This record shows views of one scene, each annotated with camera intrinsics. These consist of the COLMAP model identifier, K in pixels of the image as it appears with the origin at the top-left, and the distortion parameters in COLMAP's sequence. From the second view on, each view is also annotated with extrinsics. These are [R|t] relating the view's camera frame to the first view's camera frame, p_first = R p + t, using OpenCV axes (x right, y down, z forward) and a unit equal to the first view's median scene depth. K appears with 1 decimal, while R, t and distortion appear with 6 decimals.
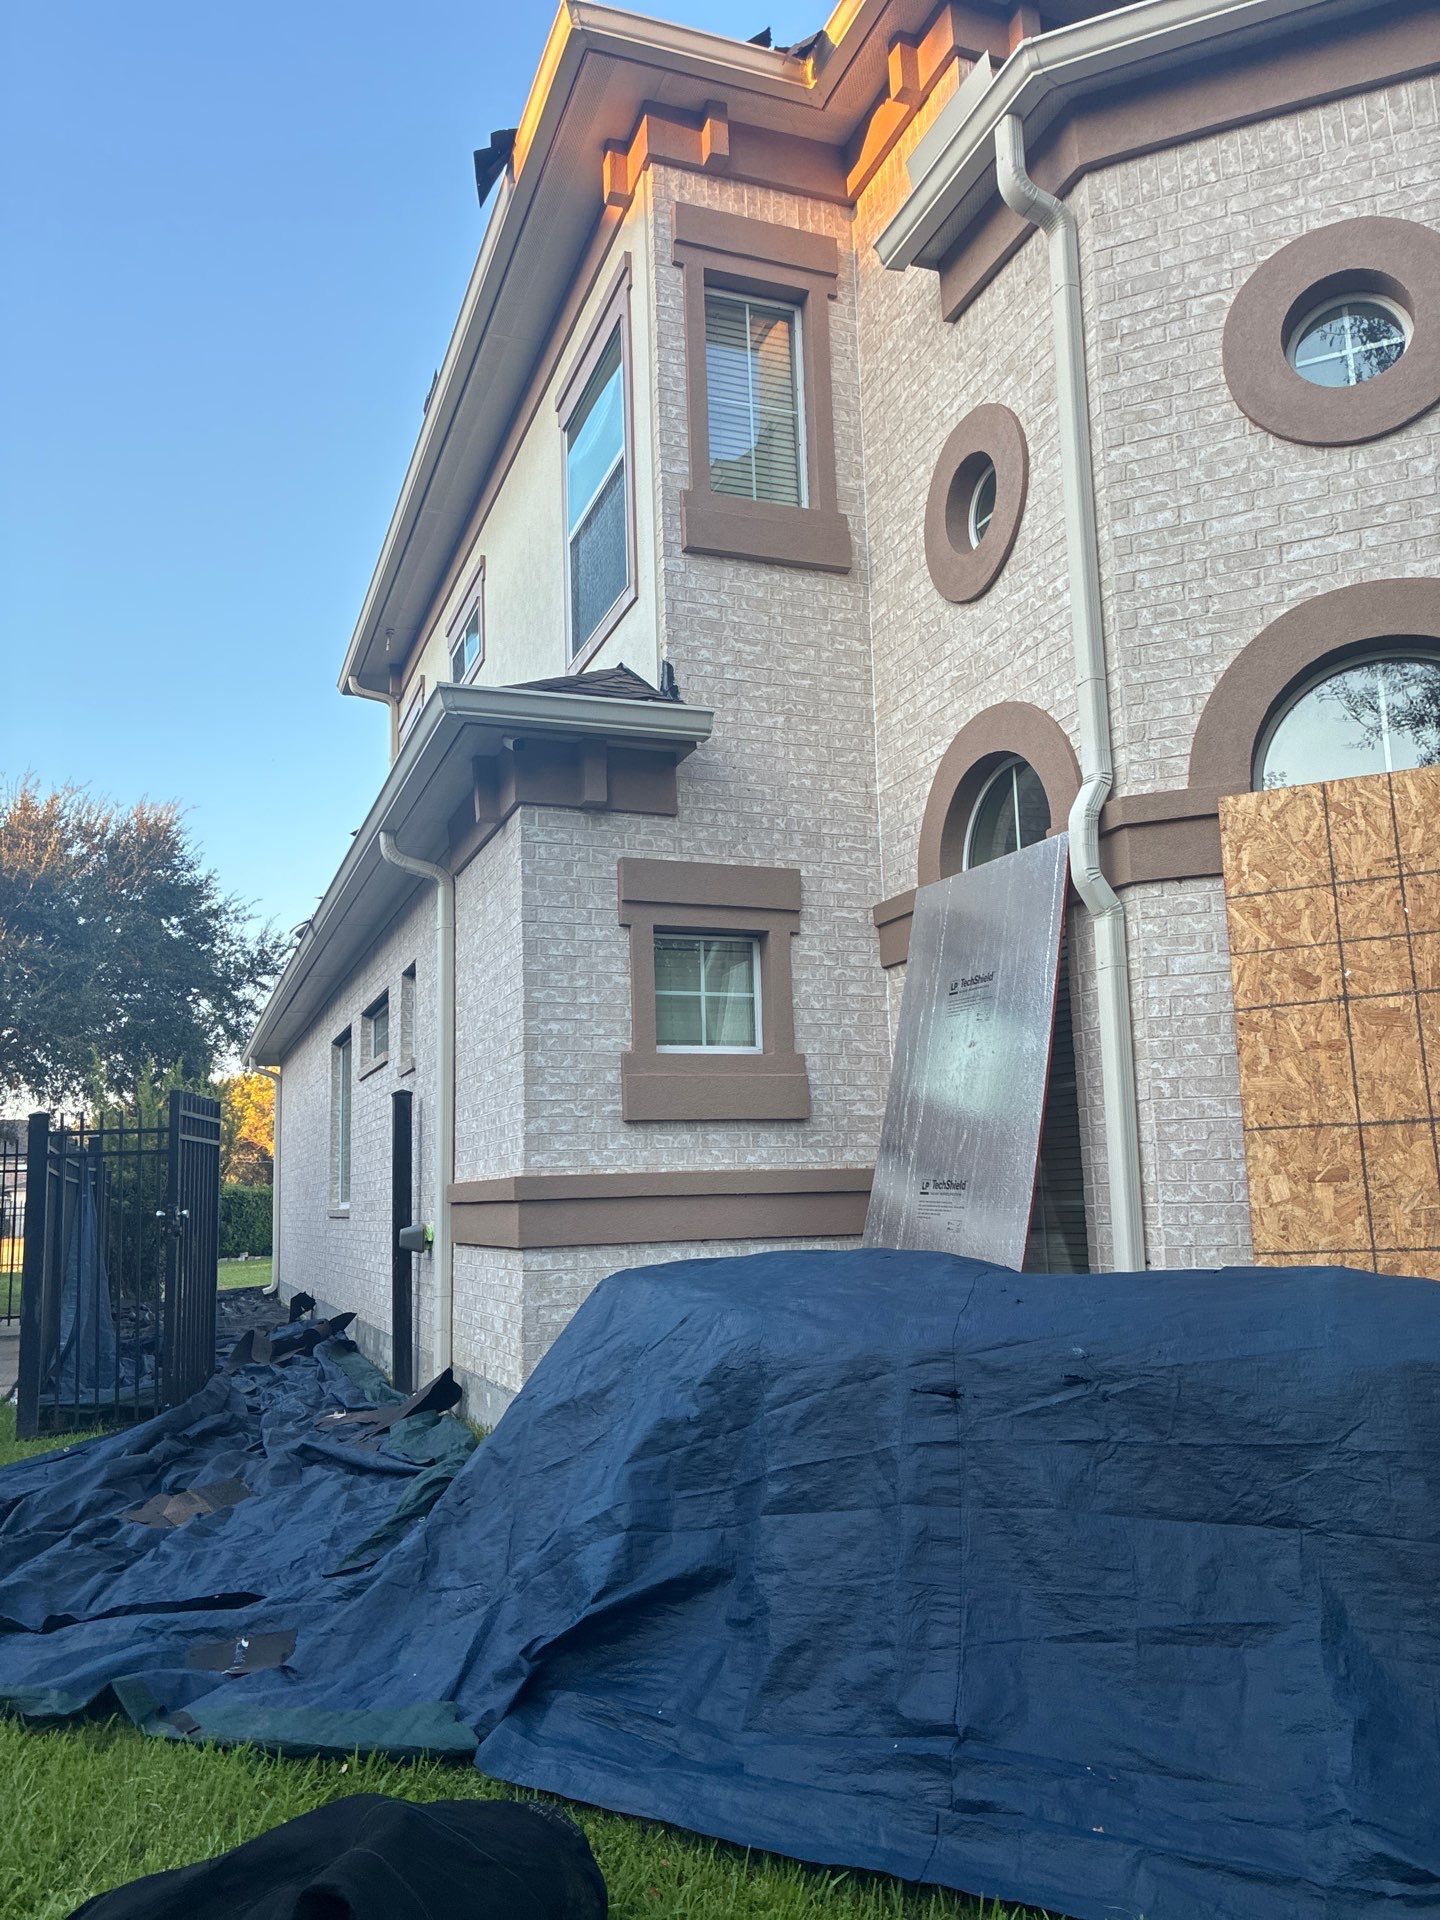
lens RADIAL K [[1439.2, 0, 716.0], [0, 1439.2, 1044.3], [0, 0, 1]] dist [-0.007066, -0.010099]
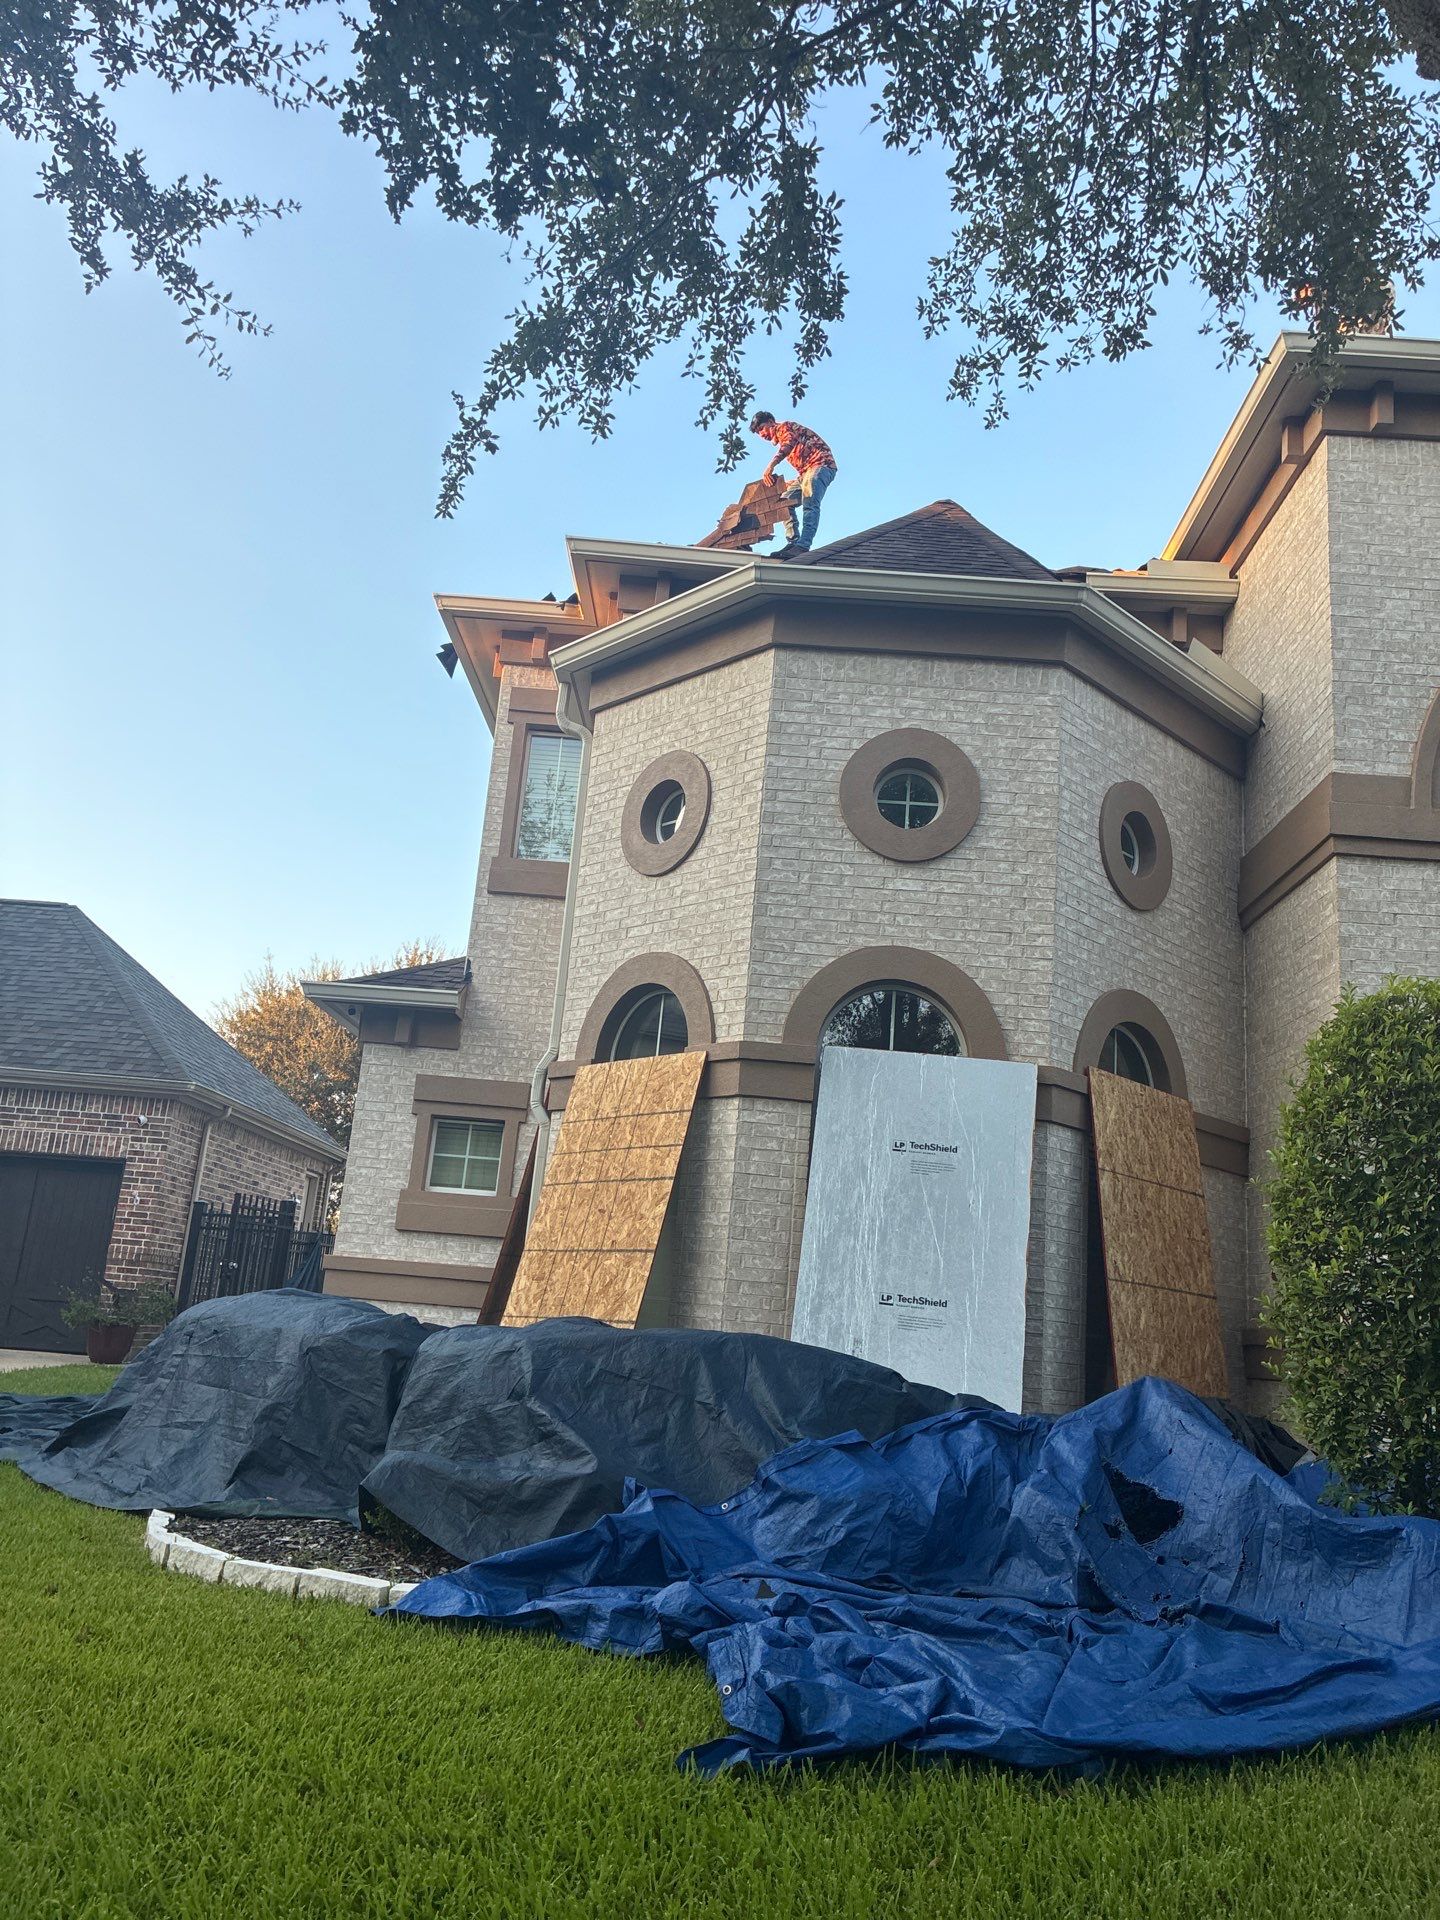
lens RADIAL K [[1470.3, 0, 719.4], [0, 1470.3, 962.4], [0, 0, 1]] dist [0.047338, -0.005595]
pose [[0.927991, 0.012632, -0.372389, 0.914829], [-0.067150, 0.988731, -0.133800, -0.050002], [0.366502, 0.149171, 0.918381, -0.500717]]
